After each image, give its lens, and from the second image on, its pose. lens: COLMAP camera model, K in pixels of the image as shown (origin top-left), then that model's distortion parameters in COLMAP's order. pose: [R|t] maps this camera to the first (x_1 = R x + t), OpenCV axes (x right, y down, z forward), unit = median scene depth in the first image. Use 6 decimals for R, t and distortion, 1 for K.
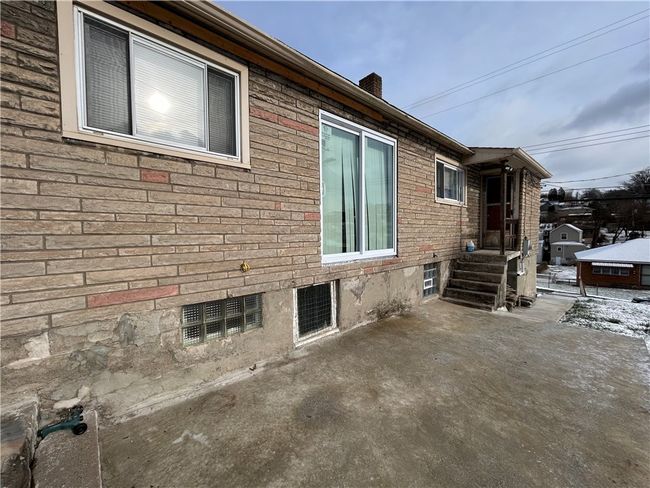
lens RADIAL K [[263.0, 0, 325.7], [0, 263.0, 241.8], [0, 0, 1]] dist [0.001327, -0.000726]
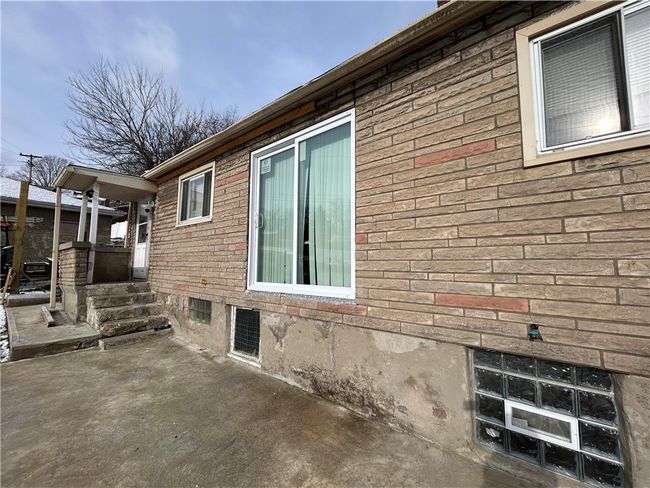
lens RADIAL K [[263.0, 0, 325.3], [0, 263.0, 243.0], [0, 0, 1]] dist [0.001327, -0.000726]
pose [[0.165127, -0.077389, -0.983231, 1.140574], [-0.044841, 0.995297, -0.085869, -0.028250], [0.985252, 0.058268, 0.160881, 1.170082]]
